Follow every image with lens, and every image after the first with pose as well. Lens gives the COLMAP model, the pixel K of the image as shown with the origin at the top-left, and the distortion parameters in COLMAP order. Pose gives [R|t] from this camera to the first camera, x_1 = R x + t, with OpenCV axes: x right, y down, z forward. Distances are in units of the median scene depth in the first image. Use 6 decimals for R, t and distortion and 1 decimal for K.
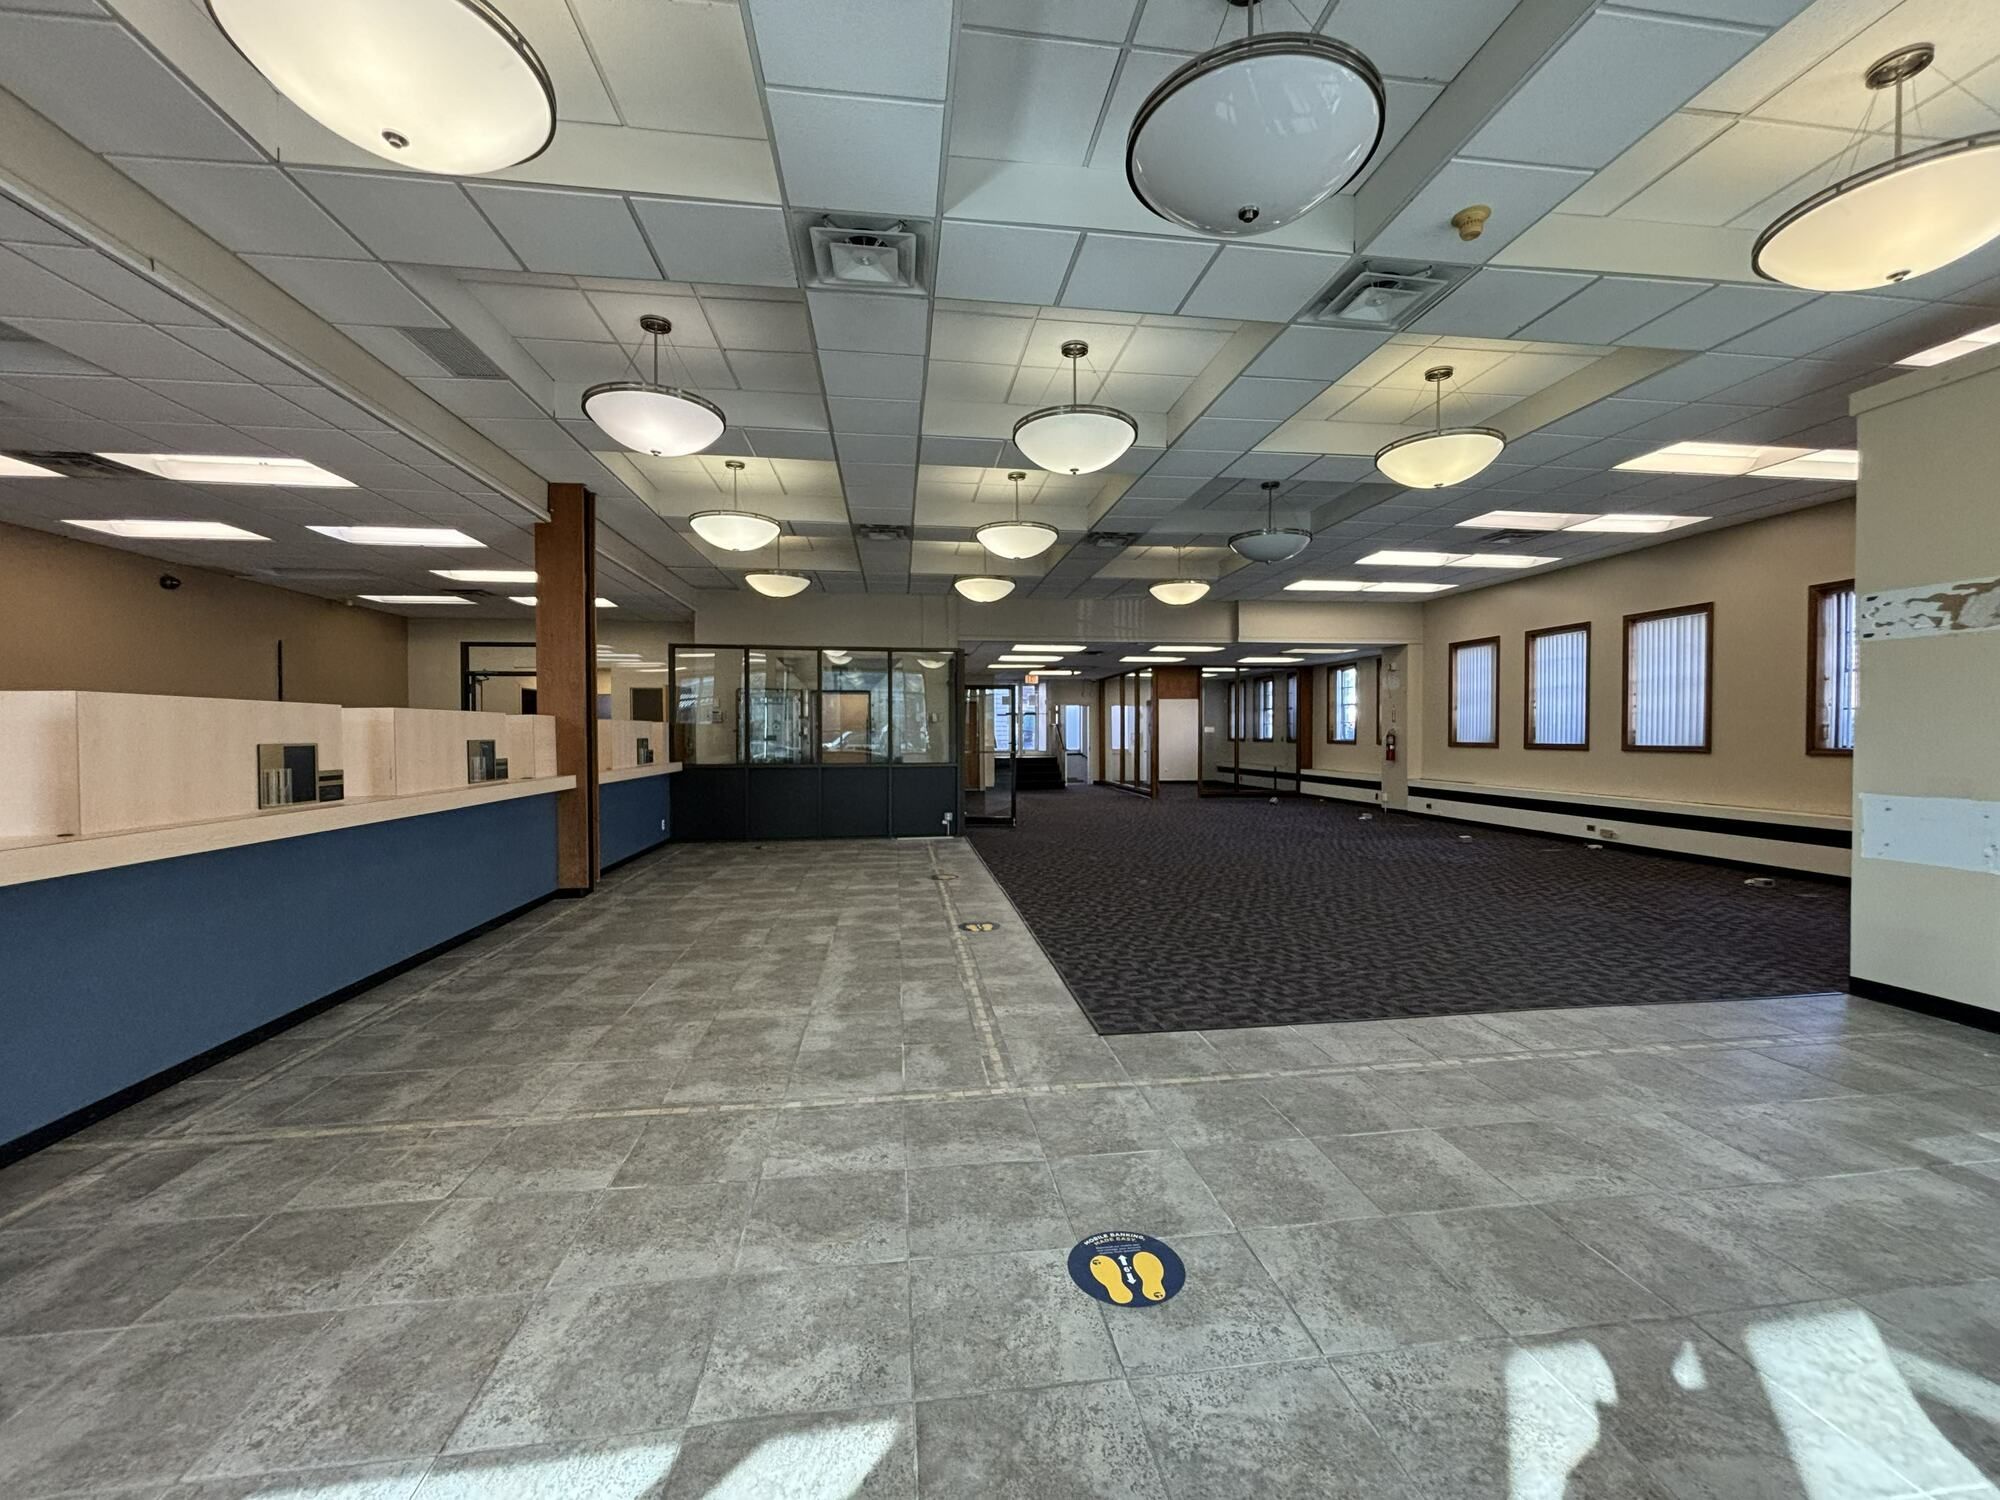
lens RADIAL K [[801.3, 0, 1002.2], [0, 801.3, 746.4], [0, 0, 1]] dist [-0.001485, -0.000242]
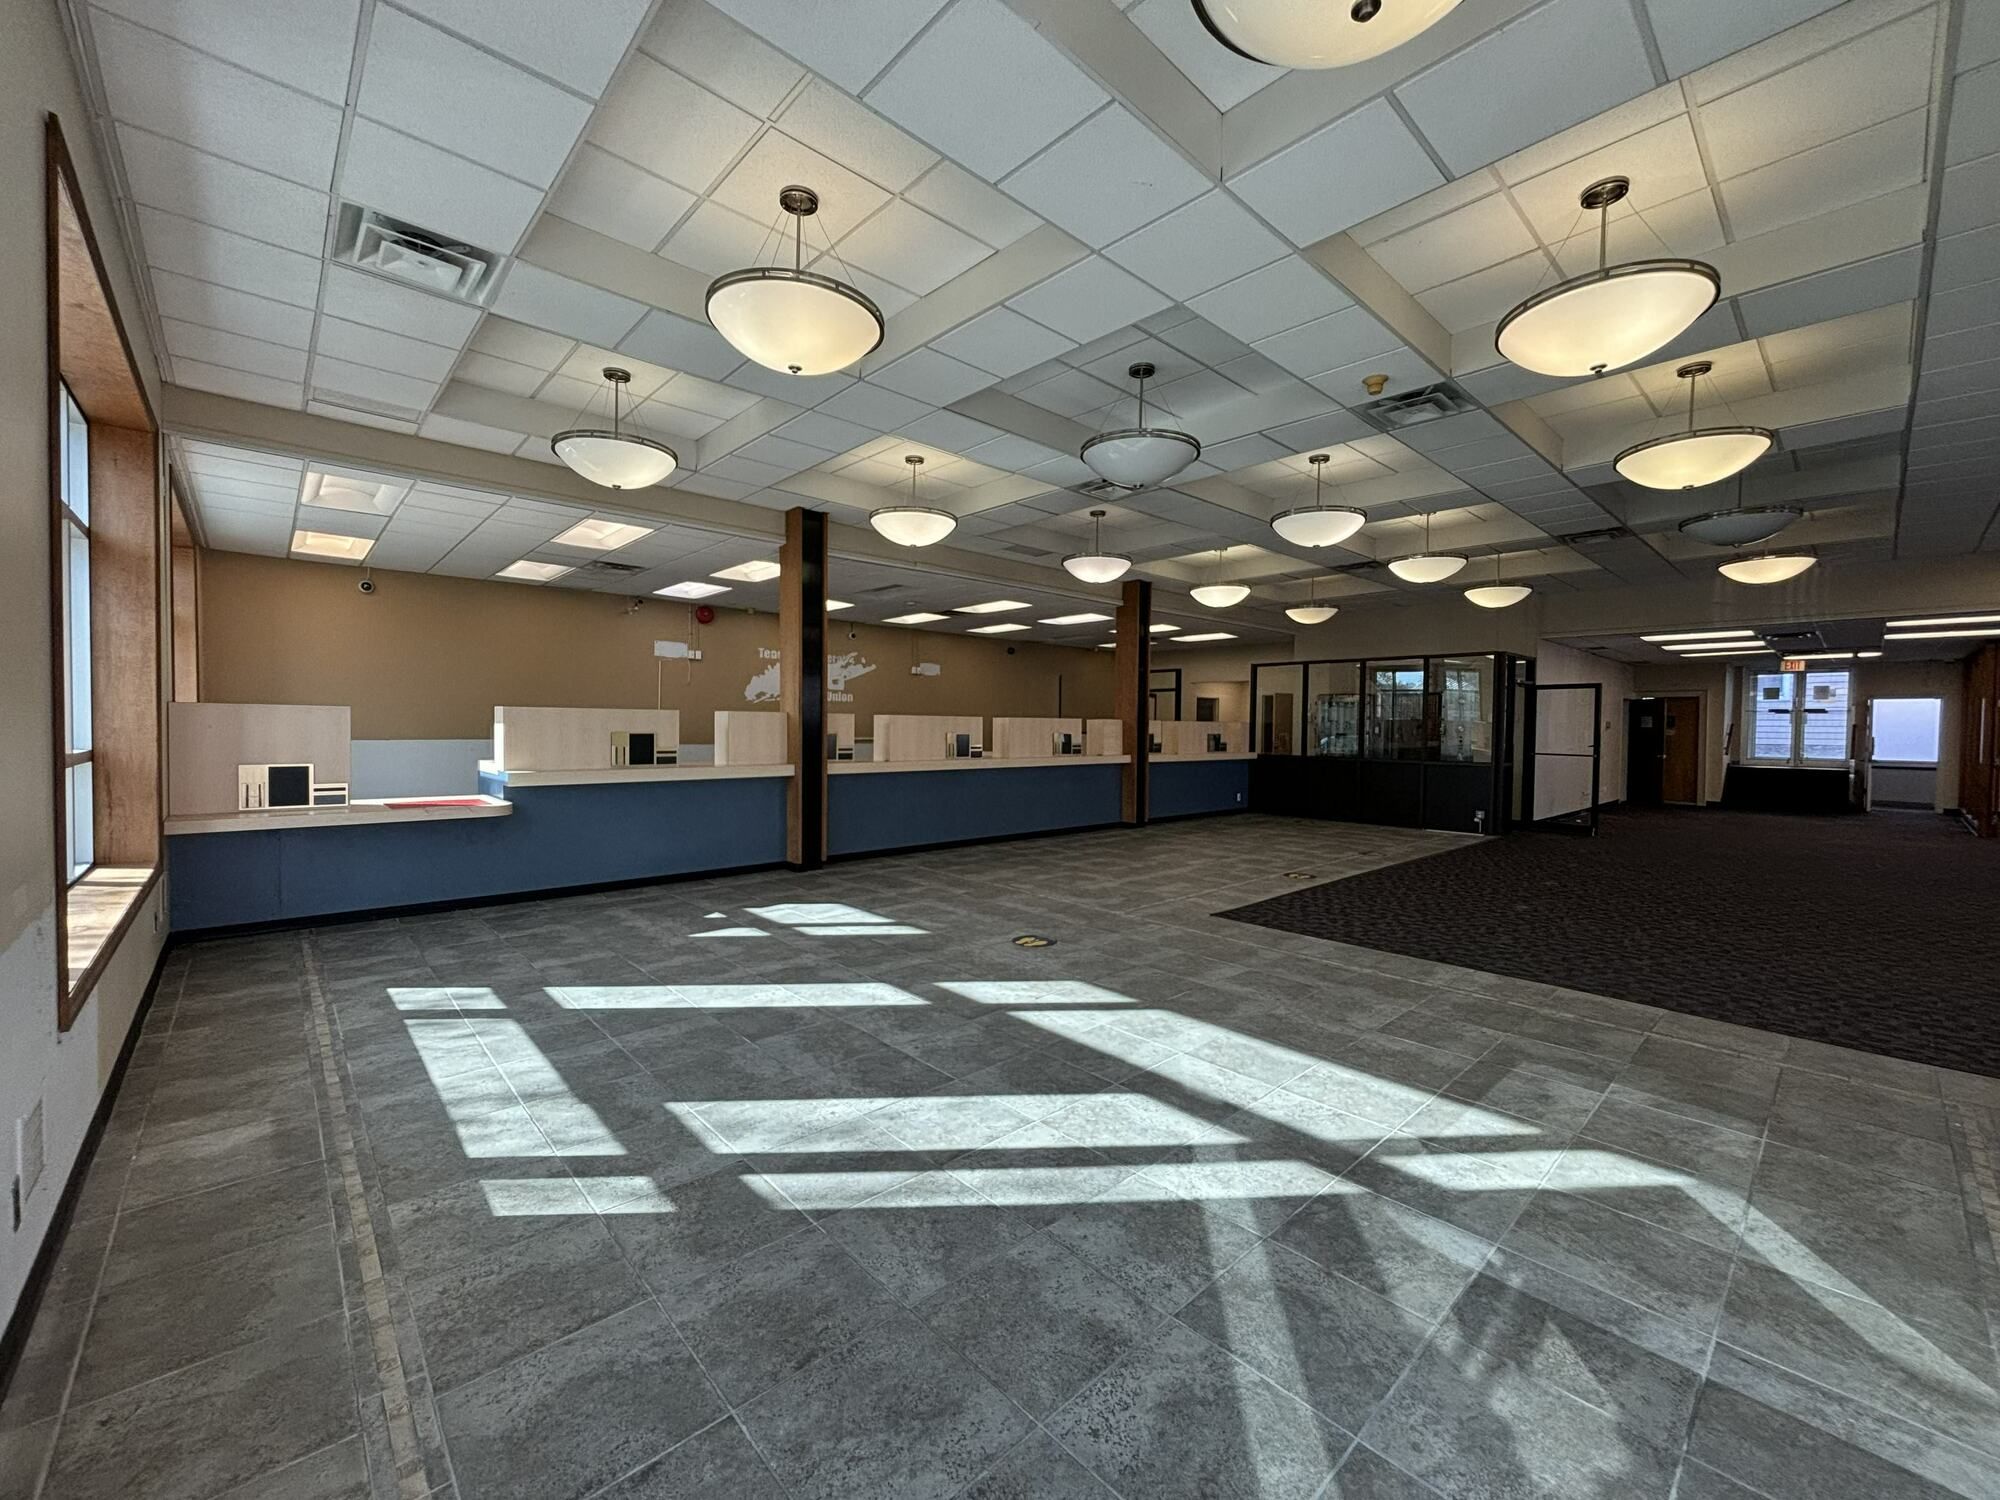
lens RADIAL K [[801.3, 0, 1000.7], [0, 801.3, 737.5], [0, 0, 1]] dist [-0.001485, -0.000242]
pose [[0.573018, 0.020592, -0.819284, 0.907225], [-0.026637, 0.999624, 0.006494, -0.005768], [0.819110, 0.018102, 0.573351, -0.234714]]
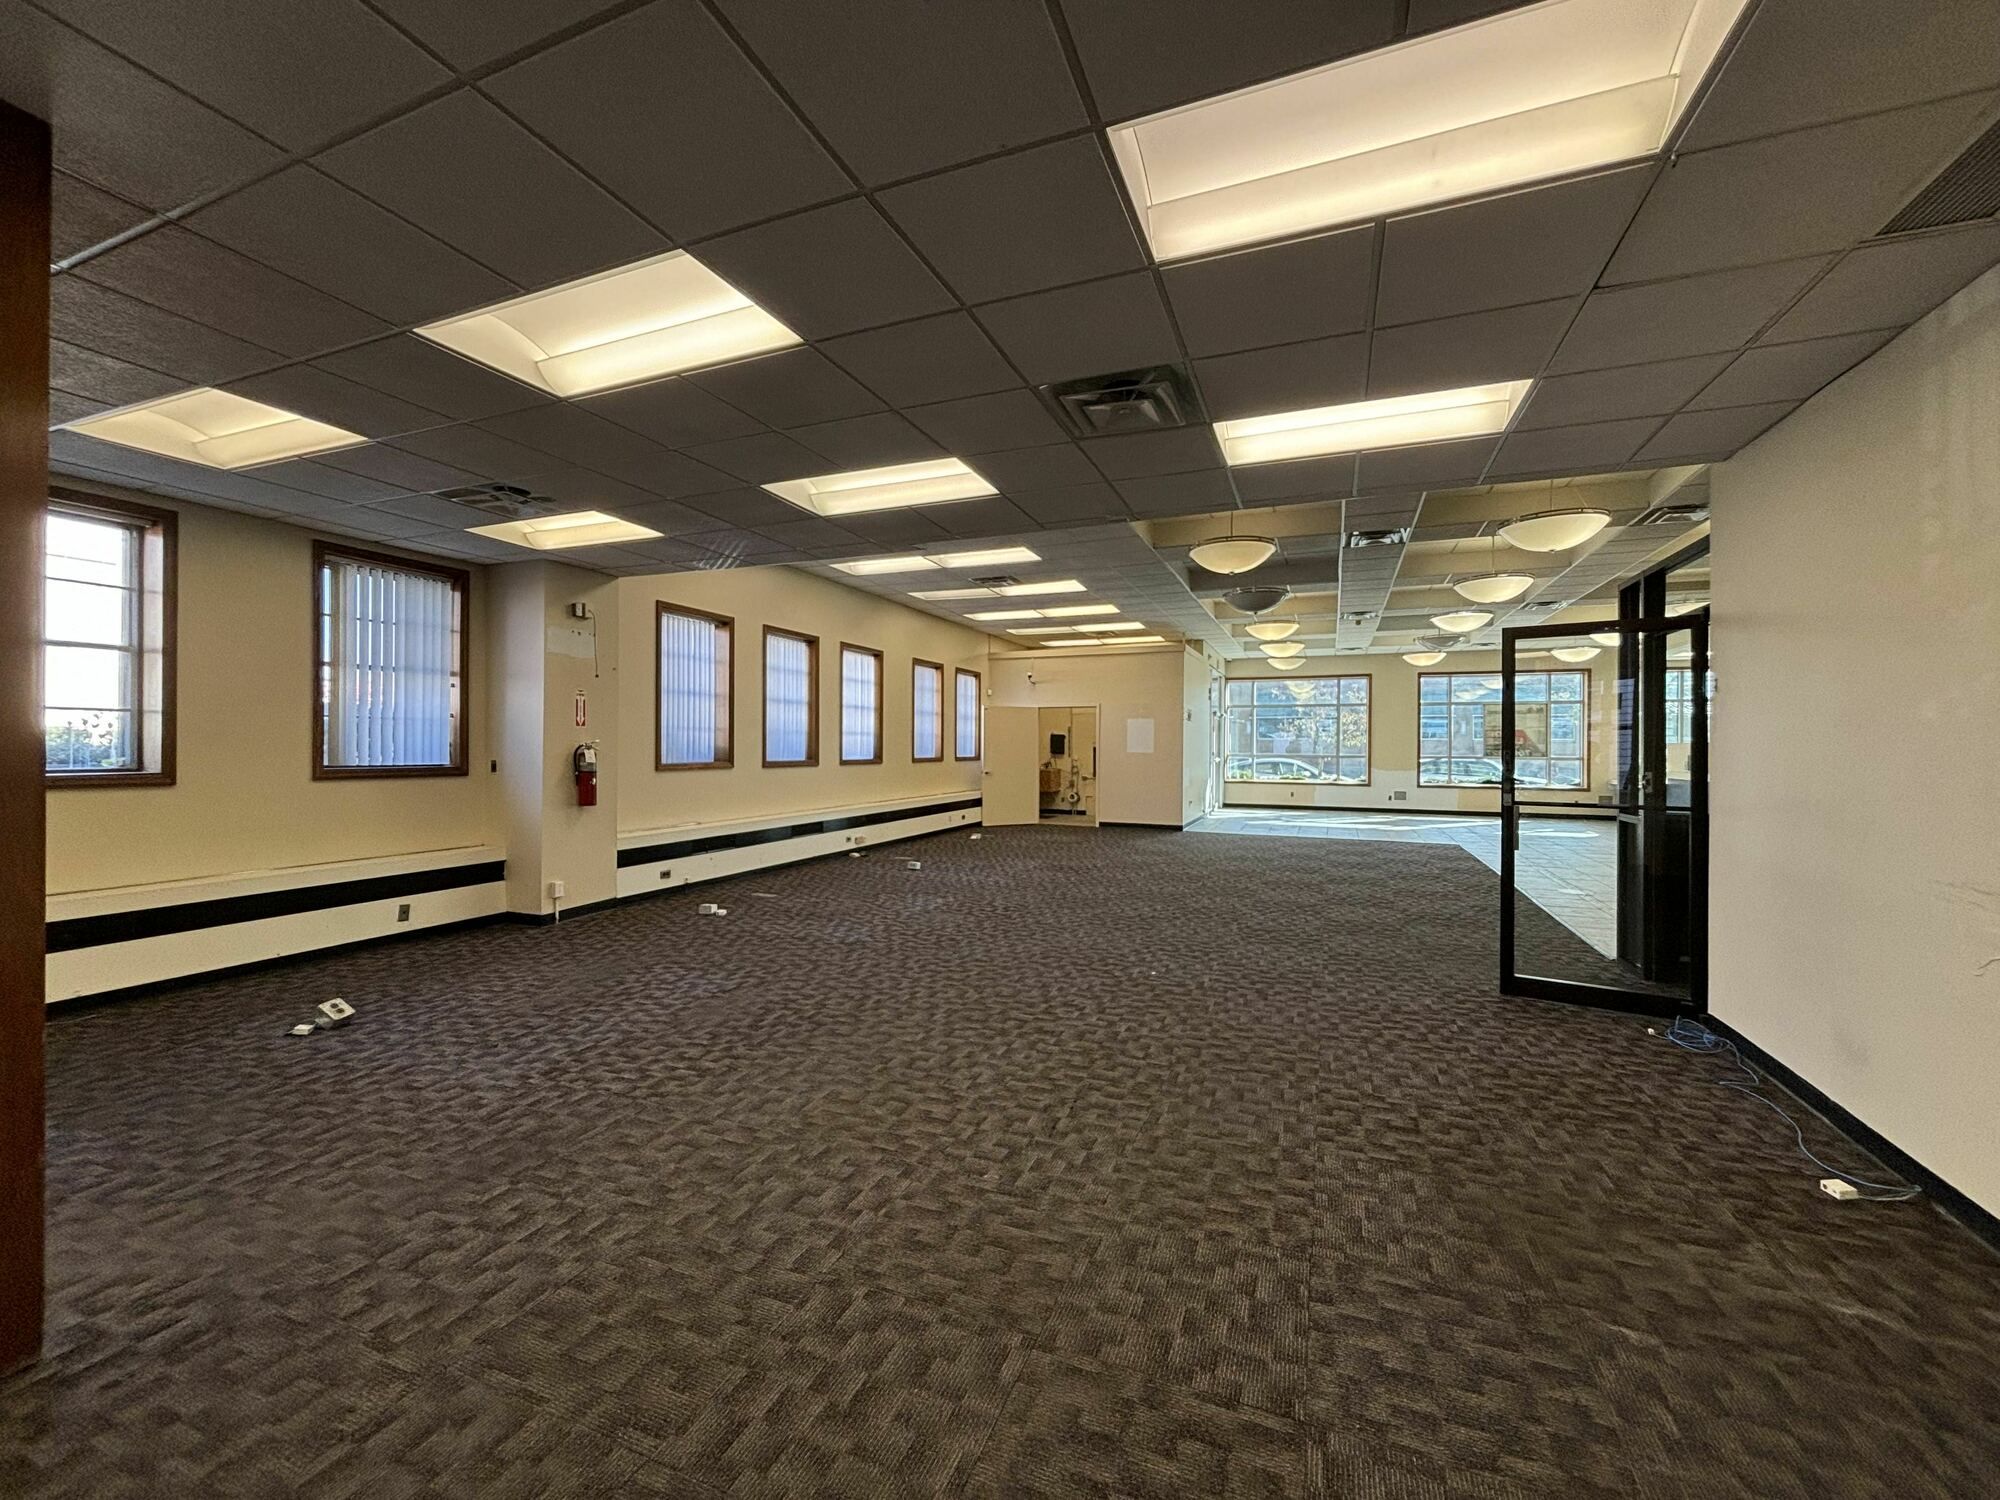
lens RADIAL K [[801.3, 0, 995.9], [0, 801.3, 743.9], [0, 0, 1]] dist [-0.001485, -0.000242]
pose [[-0.866575, -0.008779, 0.498970, 0.090494], [-0.001927, 0.999897, 0.014246, -0.072461], [-0.499044, 0.011384, -0.866502, 3.477902]]
